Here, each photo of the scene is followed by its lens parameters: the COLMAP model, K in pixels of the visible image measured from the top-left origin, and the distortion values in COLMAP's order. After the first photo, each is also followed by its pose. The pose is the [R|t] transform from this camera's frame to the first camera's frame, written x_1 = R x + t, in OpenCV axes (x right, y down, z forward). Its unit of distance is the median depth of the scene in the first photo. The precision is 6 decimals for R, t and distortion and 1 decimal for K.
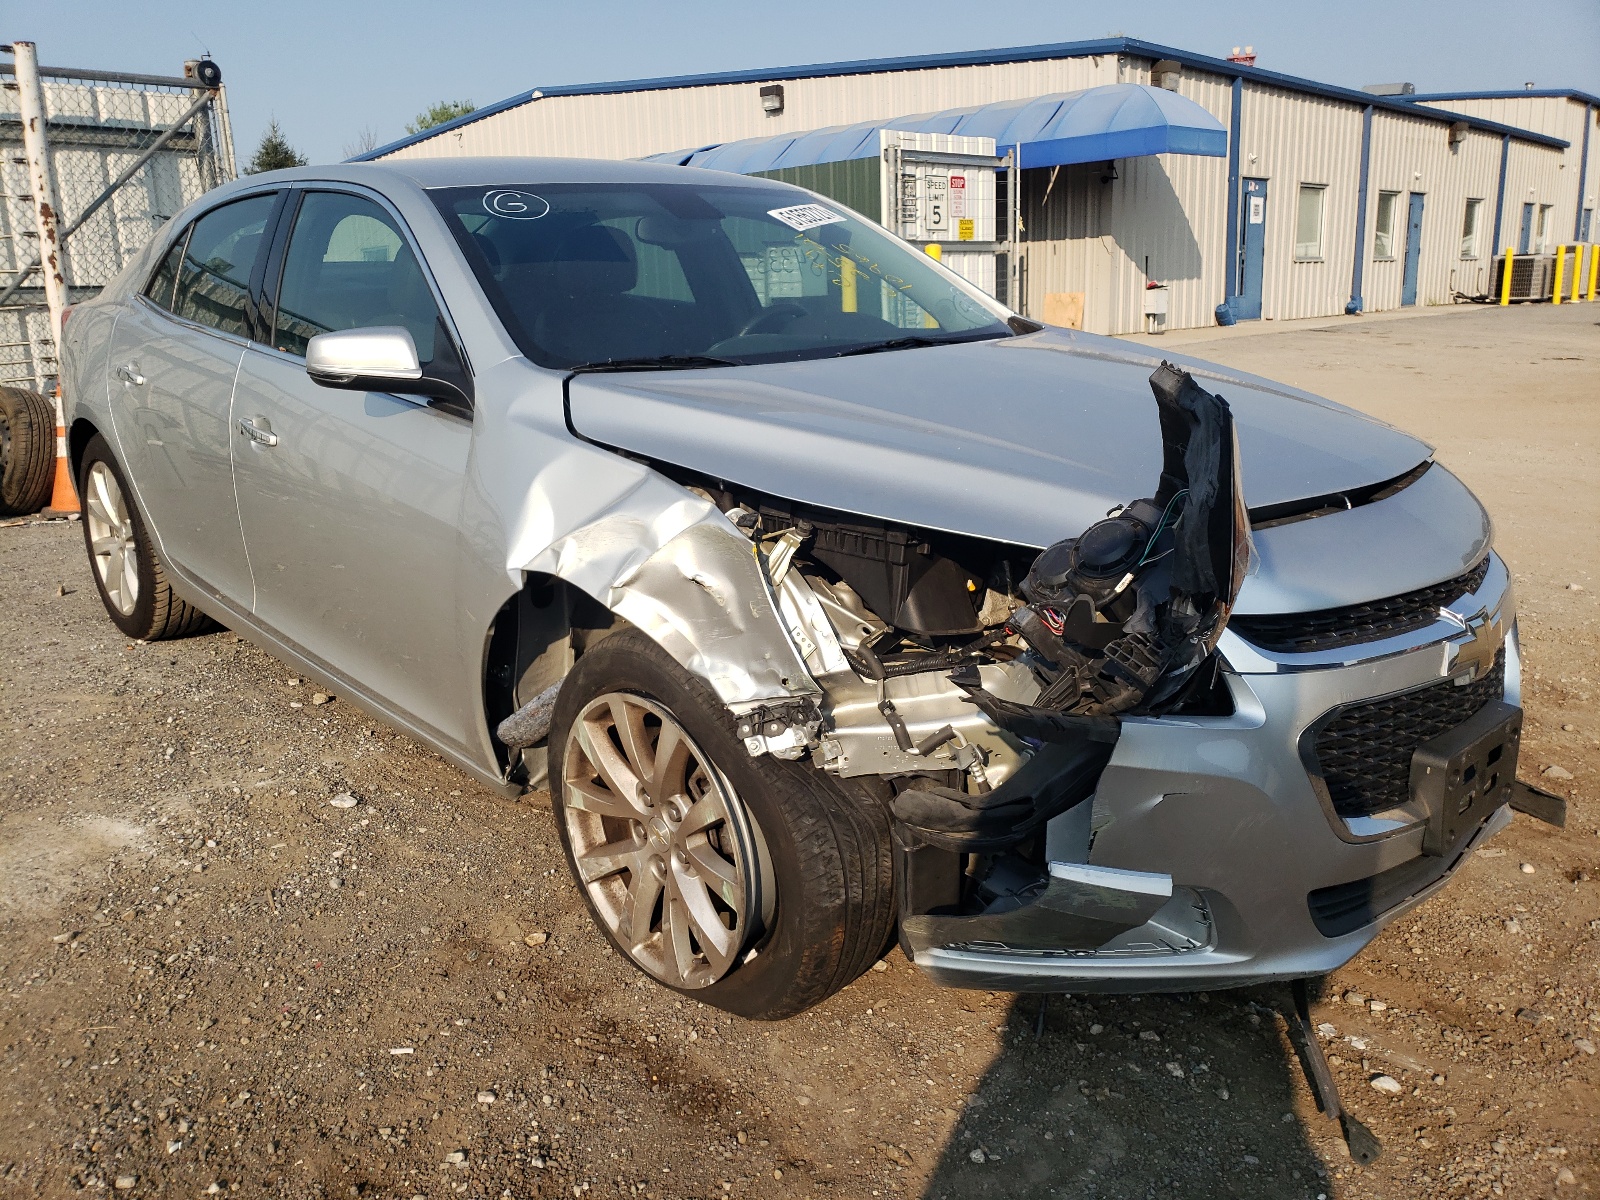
lens RADIAL K [[1175.7, 0, 878.9], [0, 1175.7, 532.5], [0, 0, 1]] dist [0.096977, -0.088275]
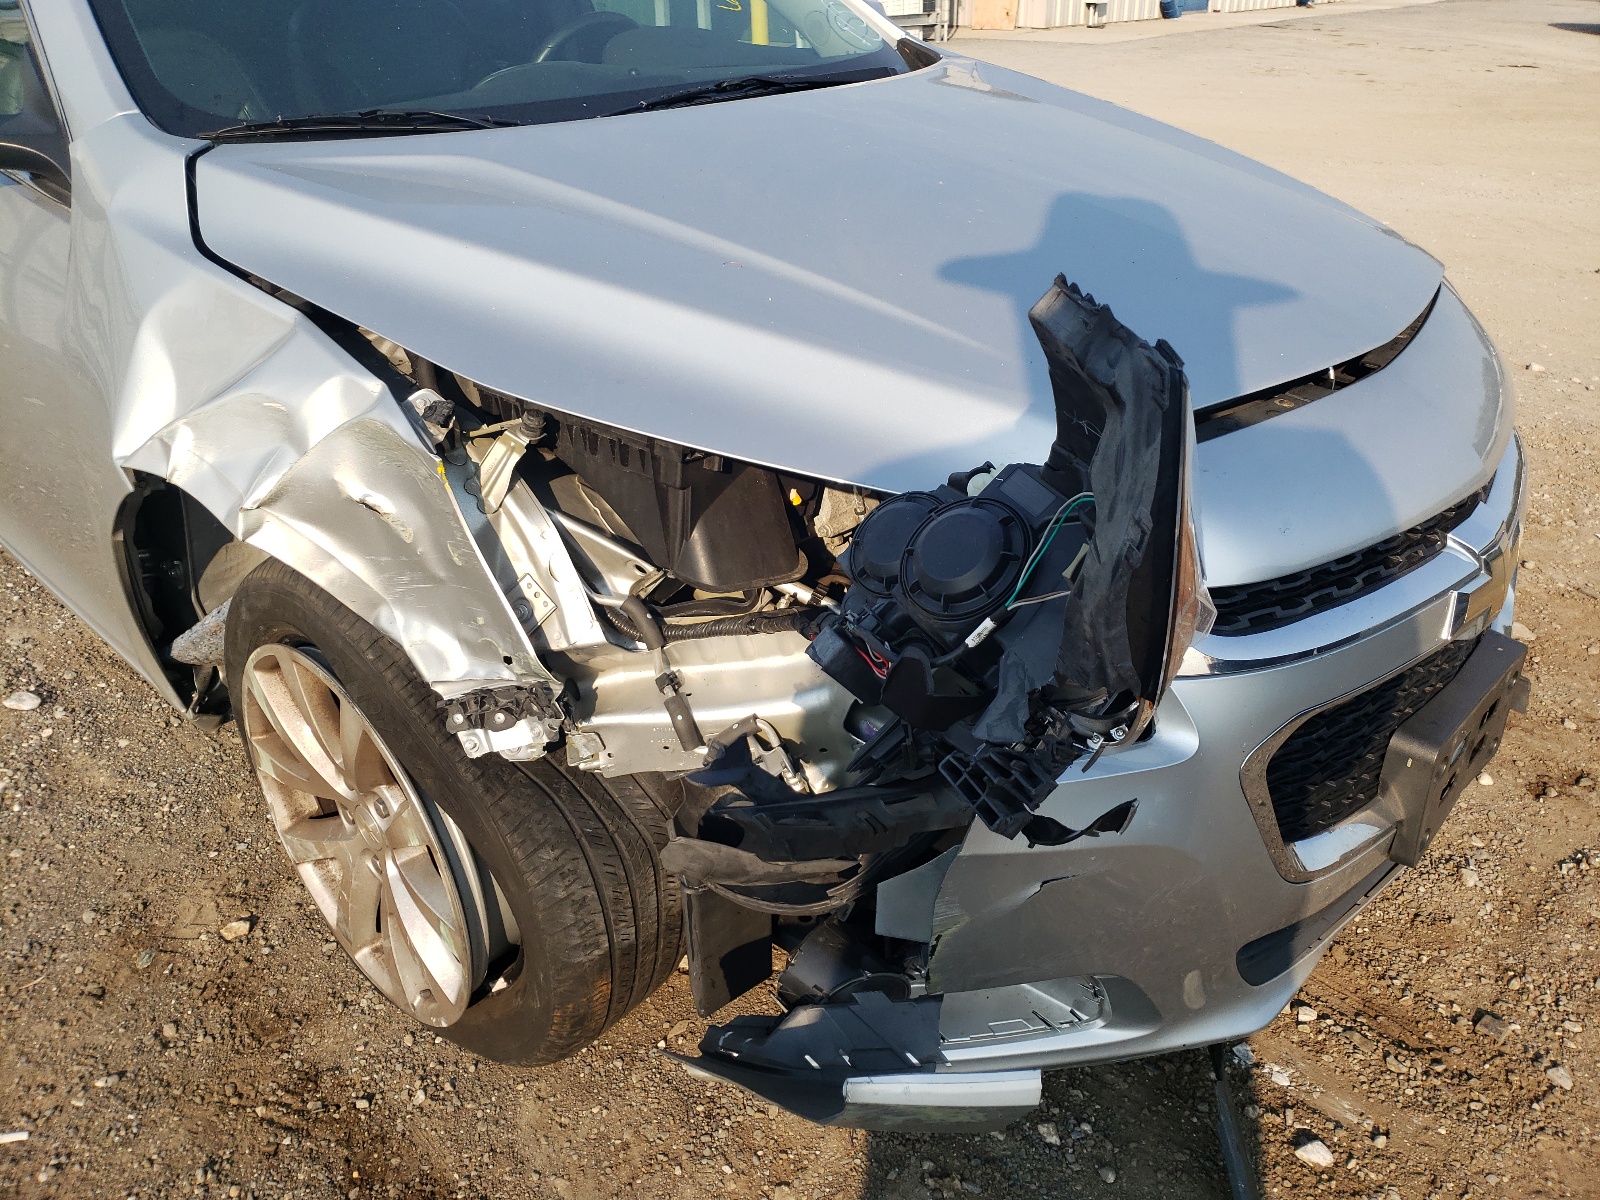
lens RADIAL K [[1175.7, 0, 878.9], [0, 1175.7, 532.5], [0, 0, 1]] dist [0.096977, -0.088275]
pose [[0.998053, -0.007907, 0.061867, 0.089011], [-0.007016, 0.971403, 0.237334, -0.104956], [-0.061975, -0.237306, 0.969456, 0.333279]]
